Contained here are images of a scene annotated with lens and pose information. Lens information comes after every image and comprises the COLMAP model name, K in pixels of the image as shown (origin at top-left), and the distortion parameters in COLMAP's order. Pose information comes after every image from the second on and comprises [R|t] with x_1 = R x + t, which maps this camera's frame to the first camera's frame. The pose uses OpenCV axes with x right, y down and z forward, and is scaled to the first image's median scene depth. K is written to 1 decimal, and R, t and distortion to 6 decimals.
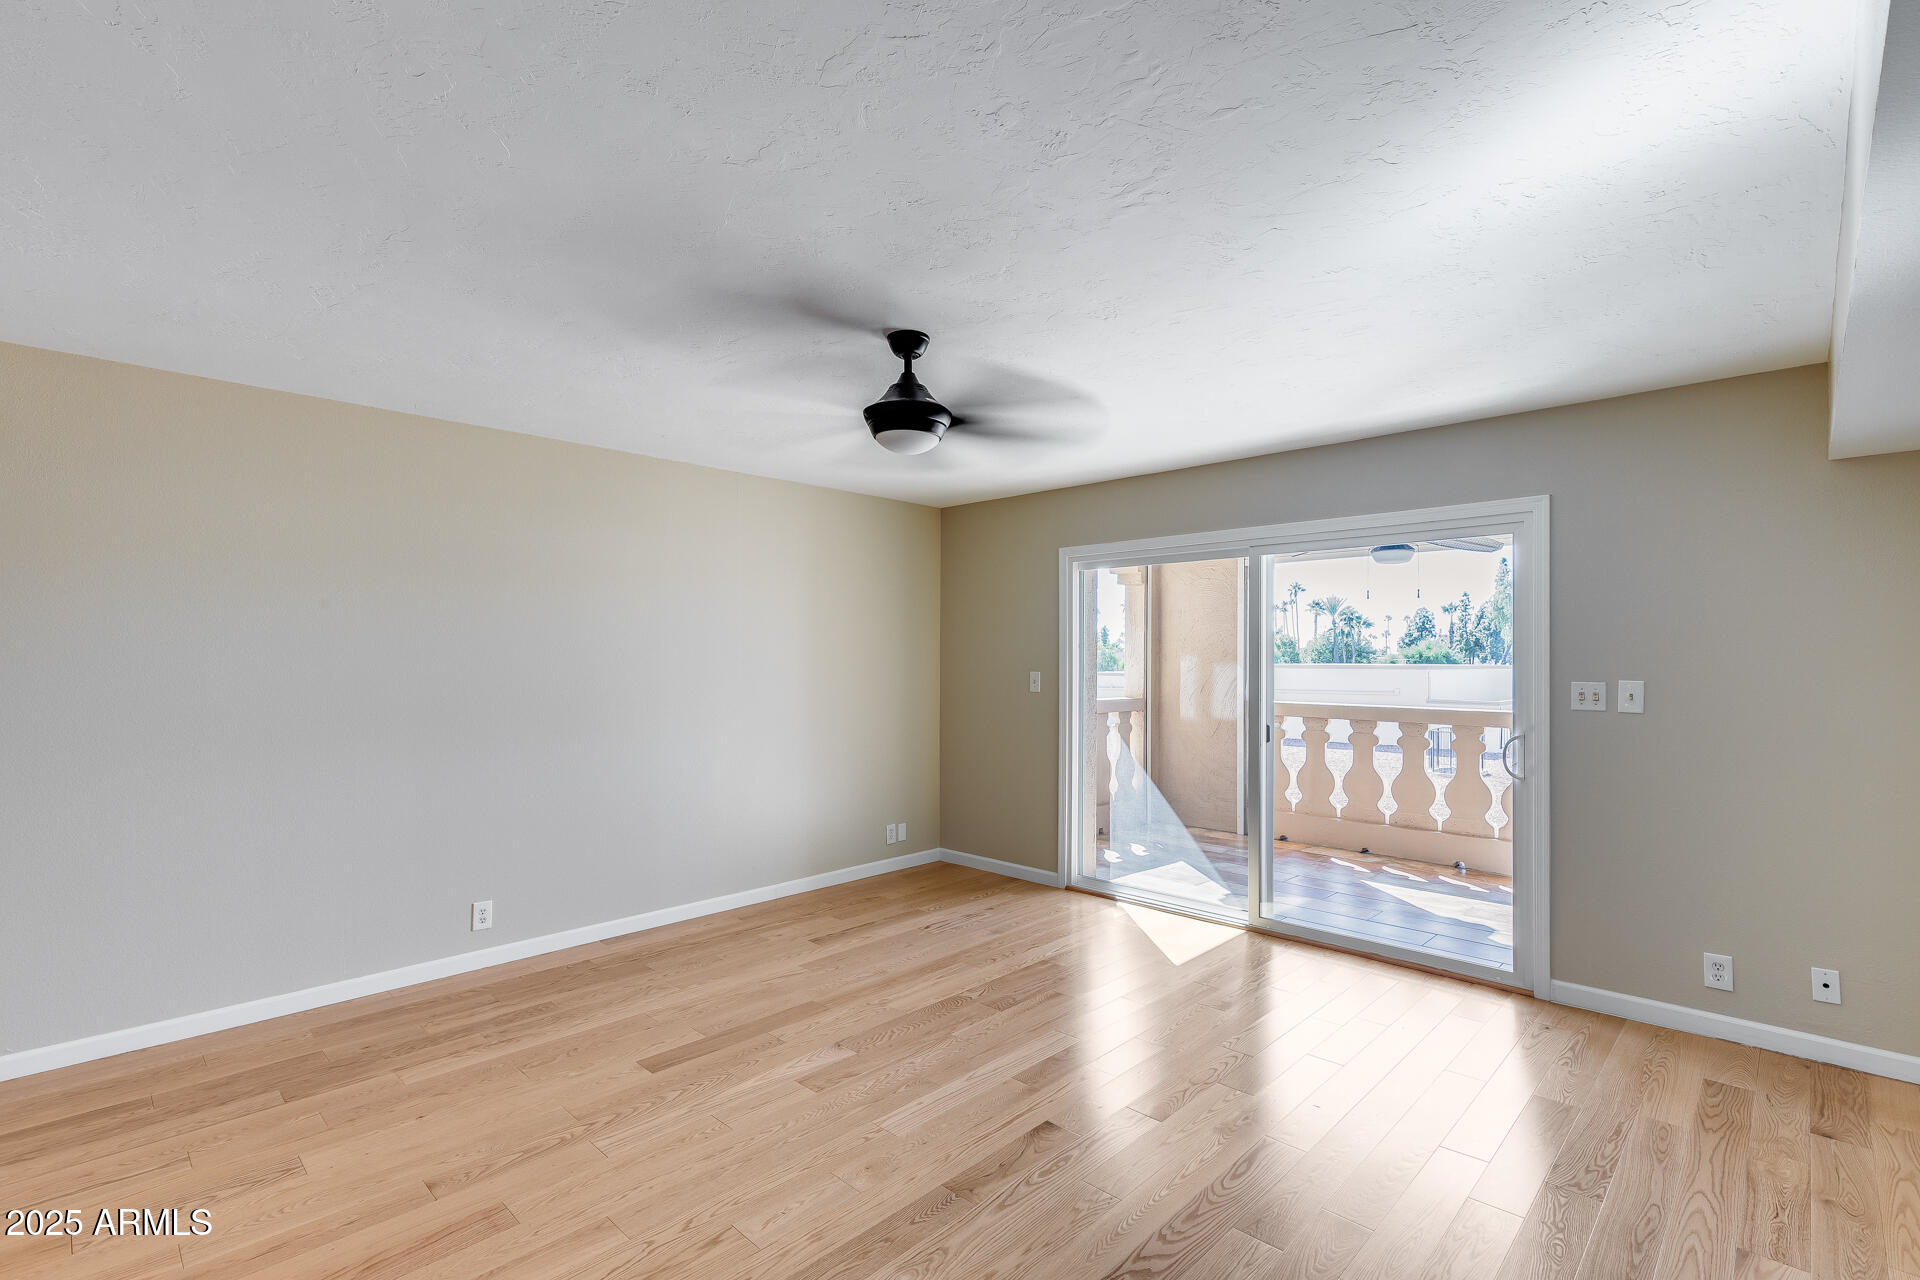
lens RADIAL K [[874.5, 0, 951.4], [0, 874.5, 654.9], [0, 0, 1]] dist [0.003020, -0.000611]
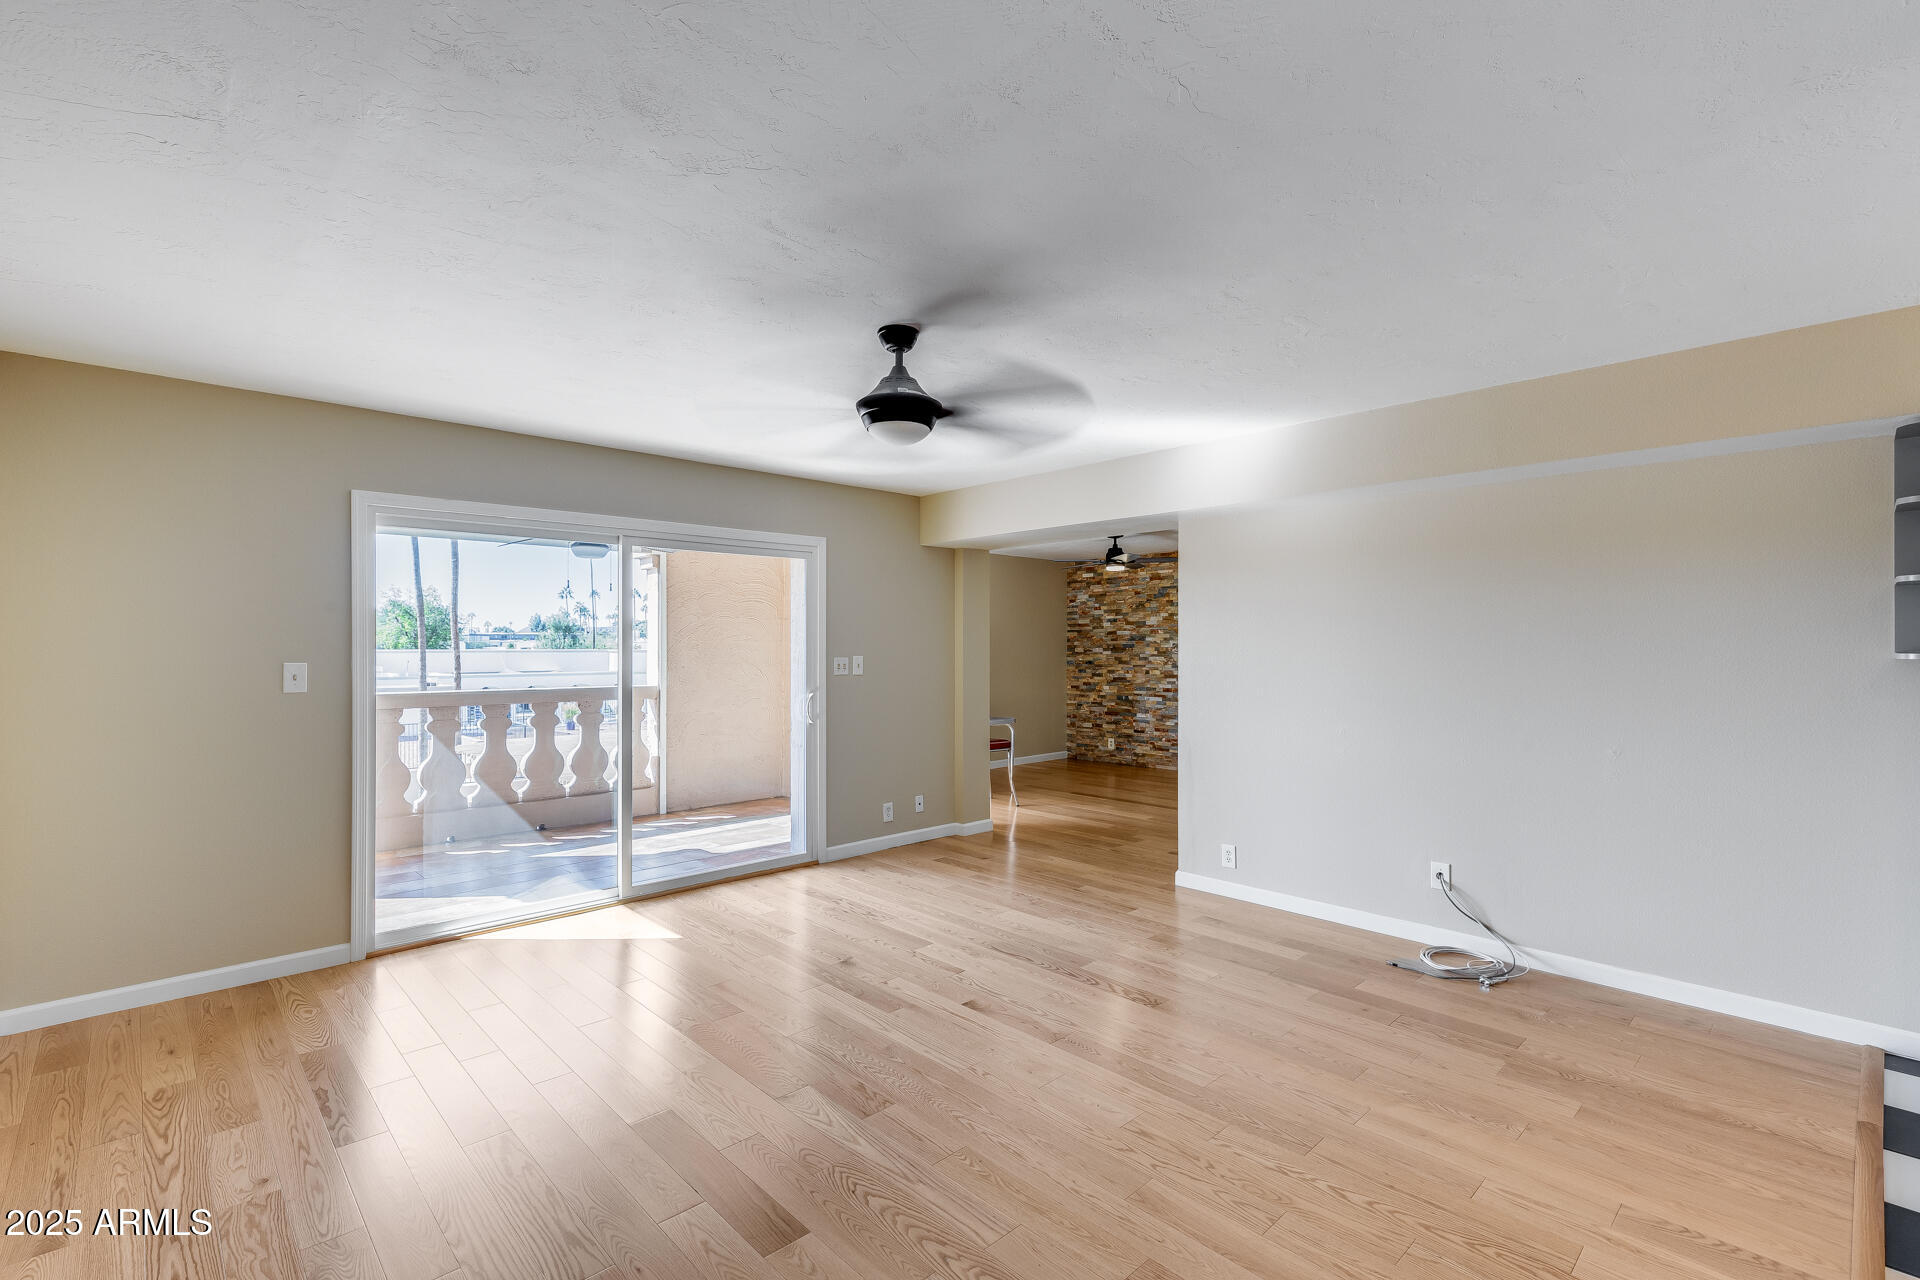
lens RADIAL K [[874.5, 0, 956.0], [0, 874.5, 638.9], [0, 0, 1]] dist [0.003020, -0.000611]
pose [[0.031967, 0.006131, 0.999470, -0.580047], [-0.001753, 0.999980, -0.006079, 0.004060], [-0.999487, -0.001557, 0.031978, 0.480814]]
